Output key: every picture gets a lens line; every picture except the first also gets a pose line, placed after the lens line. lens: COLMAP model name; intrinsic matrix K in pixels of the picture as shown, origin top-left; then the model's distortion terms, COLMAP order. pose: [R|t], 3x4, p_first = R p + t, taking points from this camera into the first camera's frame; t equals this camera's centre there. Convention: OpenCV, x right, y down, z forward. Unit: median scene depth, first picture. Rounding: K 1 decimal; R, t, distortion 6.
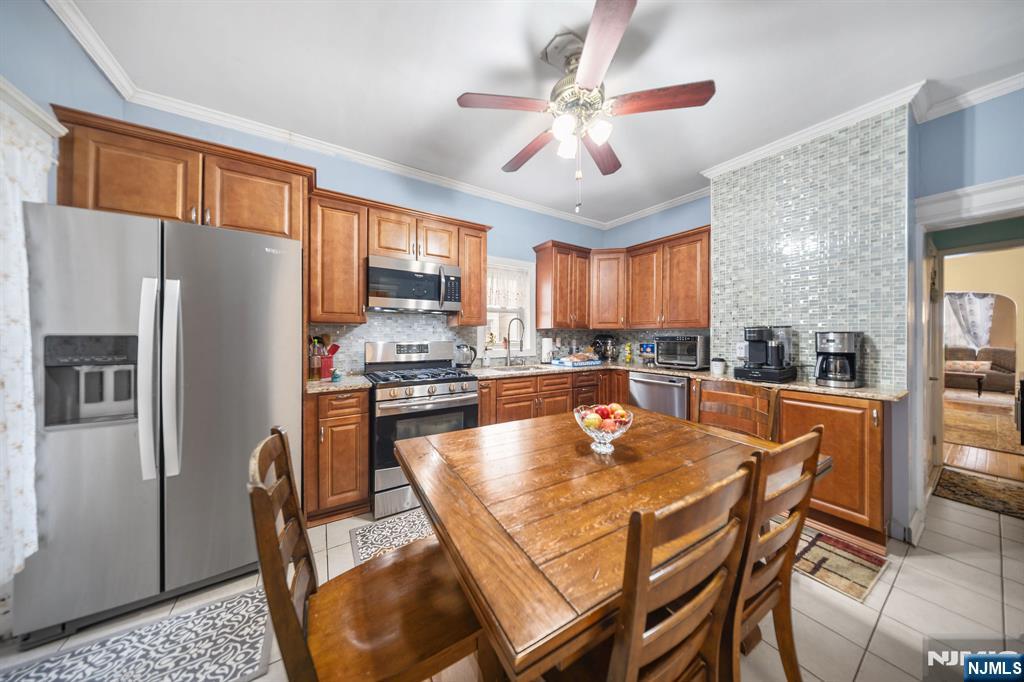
lens RADIAL K [[305.6, 0, 509.9], [0, 305.6, 338.6], [0, 0, 1]] dist [0.000816, -0.000071]
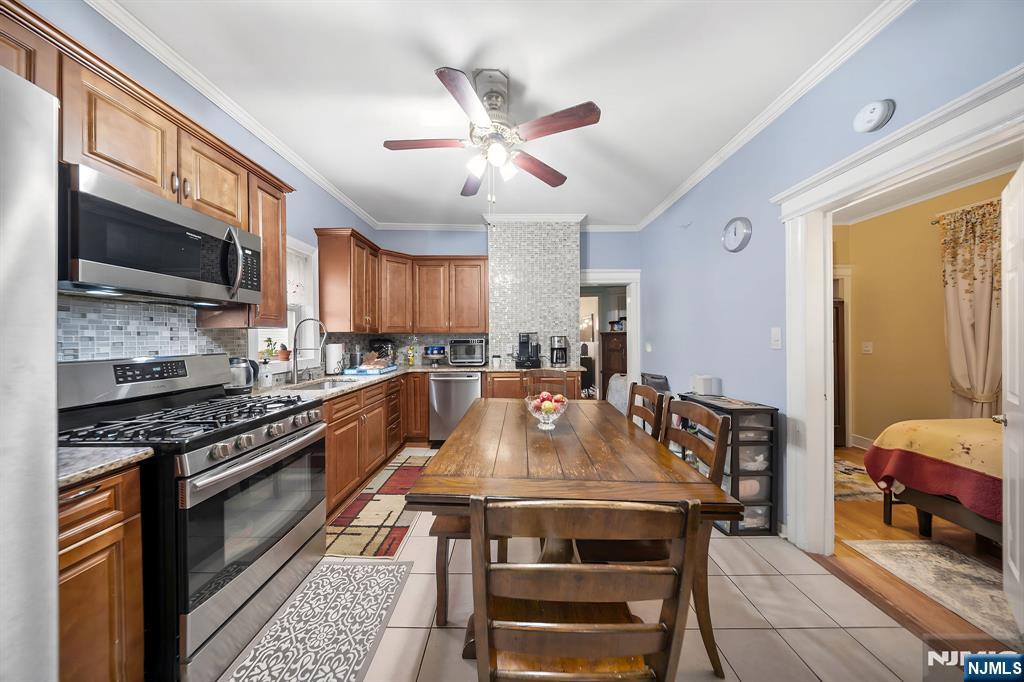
lens RADIAL K [[305.6, 0, 509.9], [0, 305.6, 338.6], [0, 0, 1]] dist [0.000816, -0.000071]
pose [[0.536084, -0.010538, 0.844099, -0.417316], [0.016976, 0.999854, 0.001701, -0.011377], [-0.843994, 0.013418, 0.536185, 0.209136]]
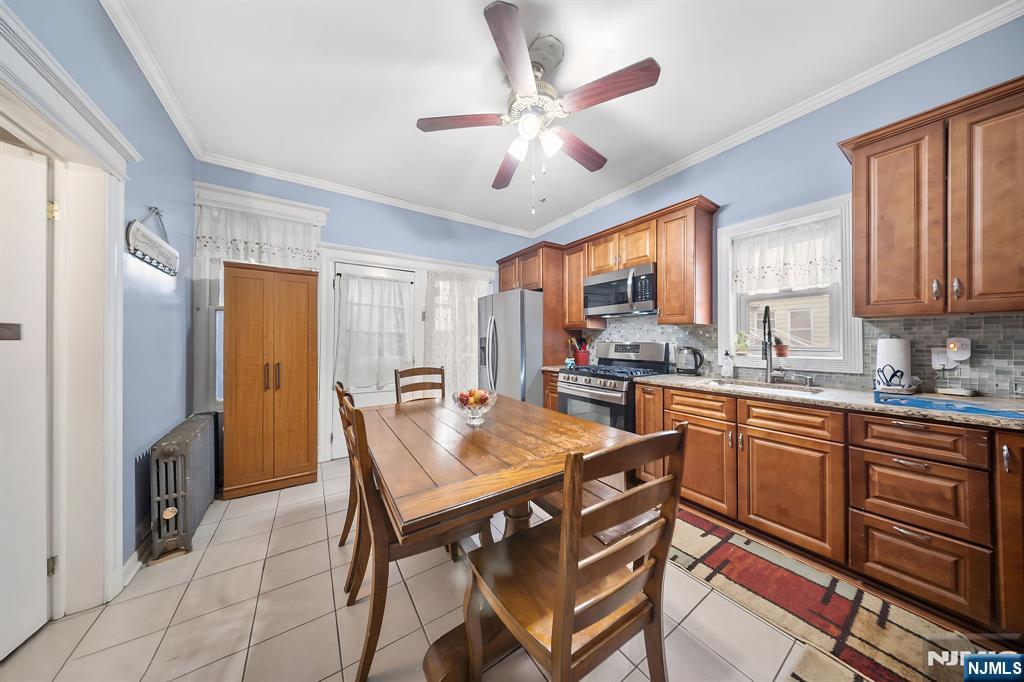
lens RADIAL K [[305.6, 0, 509.9], [0, 305.6, 338.6], [0, 0, 1]] dist [0.000816, -0.000071]
pose [[0.026794, -0.006632, -0.999619, 0.749260], [-0.008132, 0.999943, -0.006852, 0.008947], [0.999608, 0.008313, 0.026738, 0.533253]]
